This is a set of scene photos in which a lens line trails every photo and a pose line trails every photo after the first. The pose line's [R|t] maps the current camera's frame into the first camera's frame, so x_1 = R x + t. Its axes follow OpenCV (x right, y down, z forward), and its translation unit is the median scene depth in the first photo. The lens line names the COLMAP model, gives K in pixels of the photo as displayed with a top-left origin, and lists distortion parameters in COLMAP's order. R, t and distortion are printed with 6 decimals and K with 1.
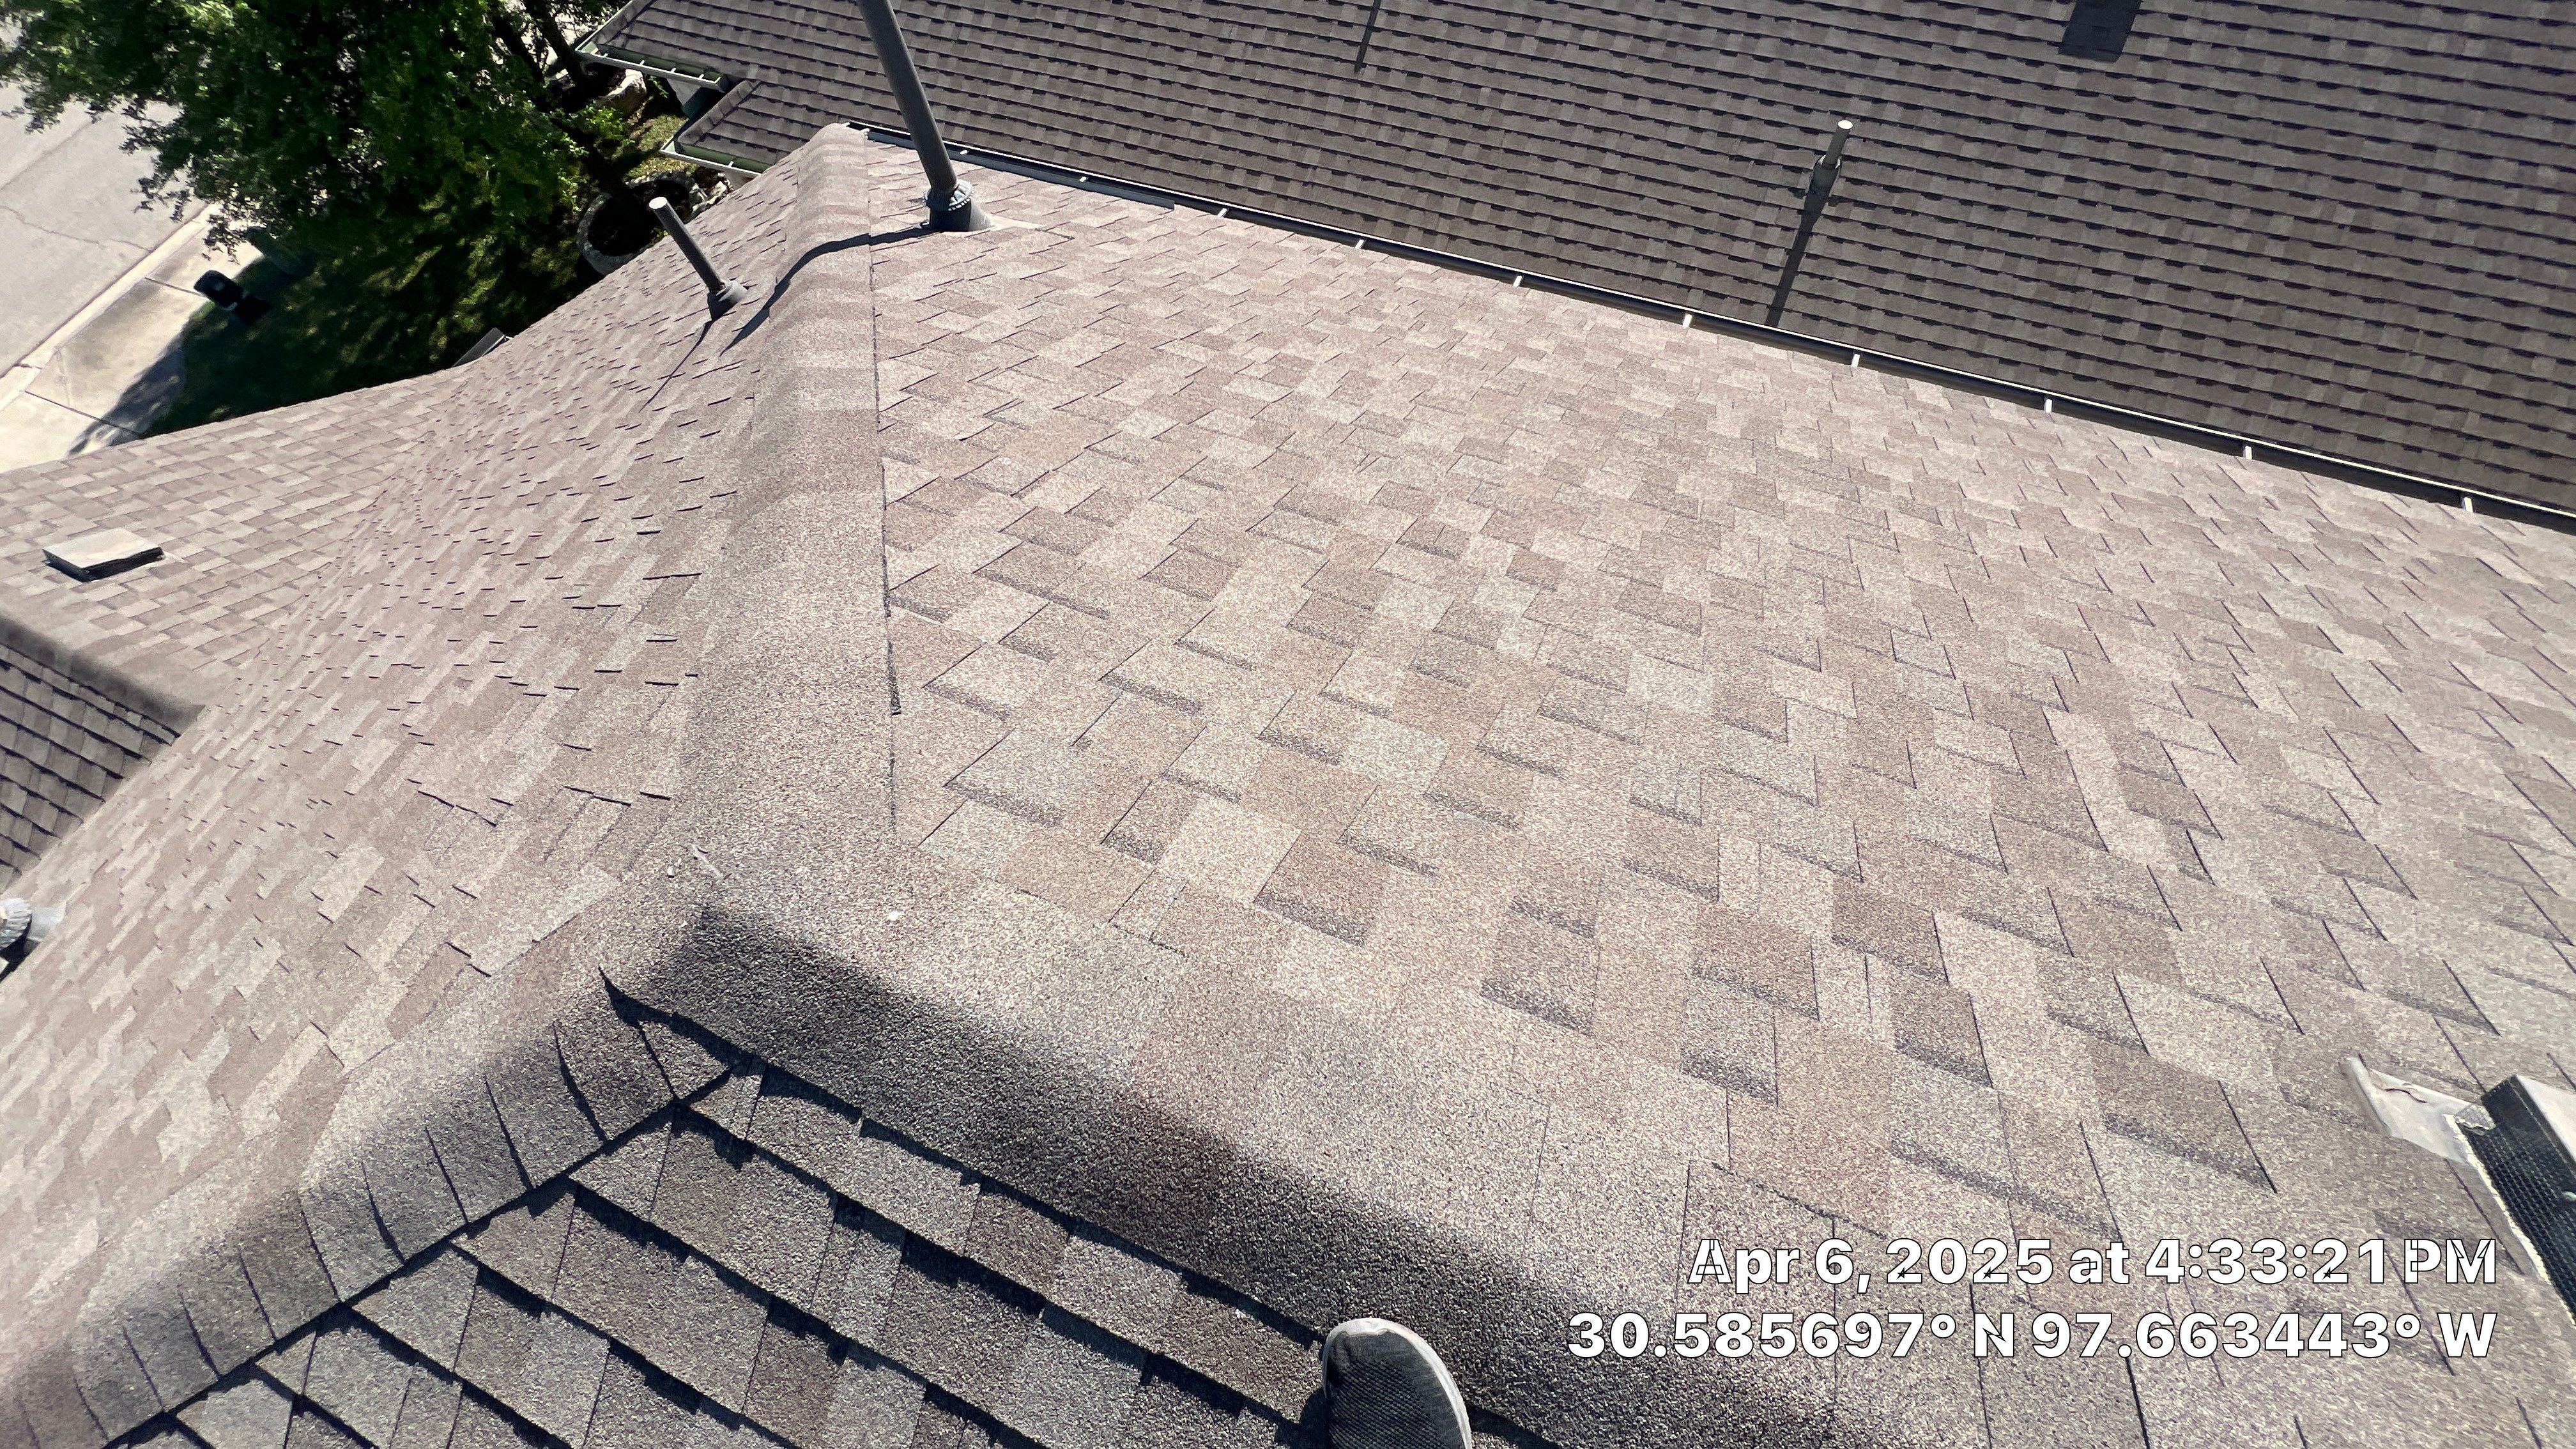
lens RADIAL K [[1020.3, 0, 1282.5], [0, 1020.3, 712.9], [0, 0, 1]] dist [-0.000469, 0.000439]
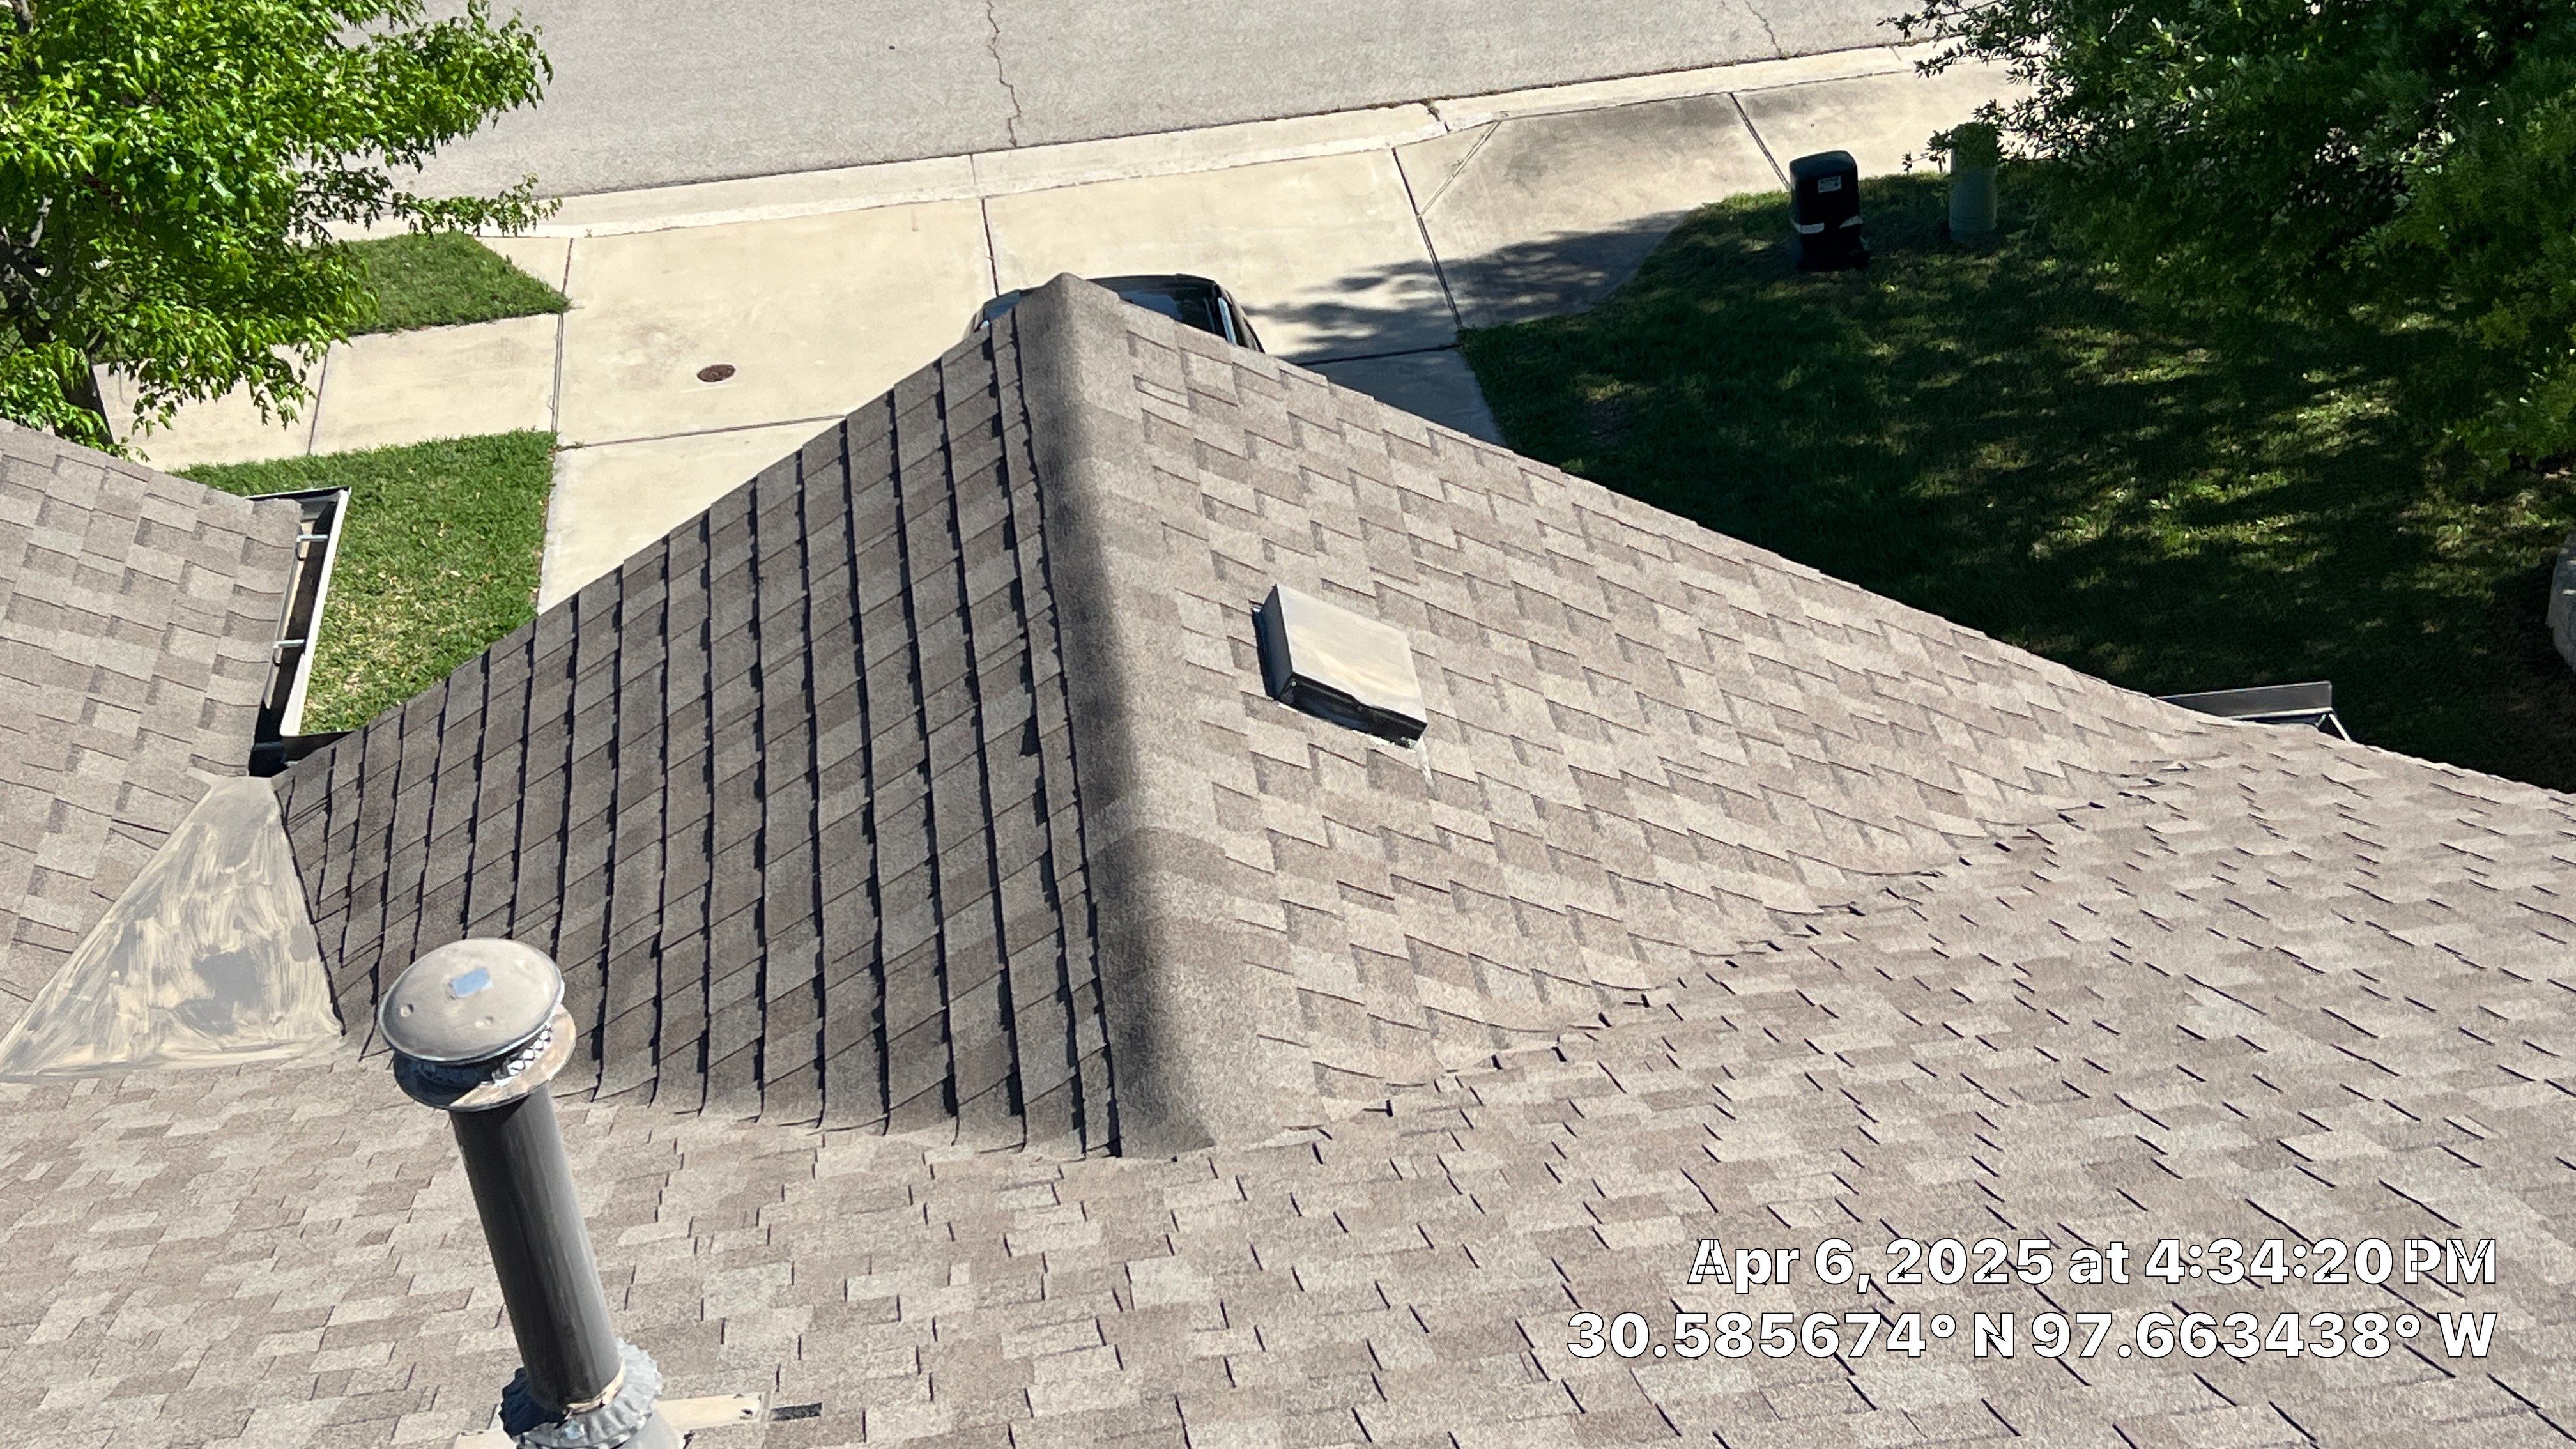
lens RADIAL K [[3309.3, 0, 1259.1], [0, 3309.3, 724.8], [0, 0, 1]] dist [0.104695, -0.058229]
pose [[0.505794, 0.538182, -0.674190, -0.447834], [-0.762555, 0.644342, -0.057732, -0.064623], [0.403339, 0.543307, 0.736298, 0.069447]]
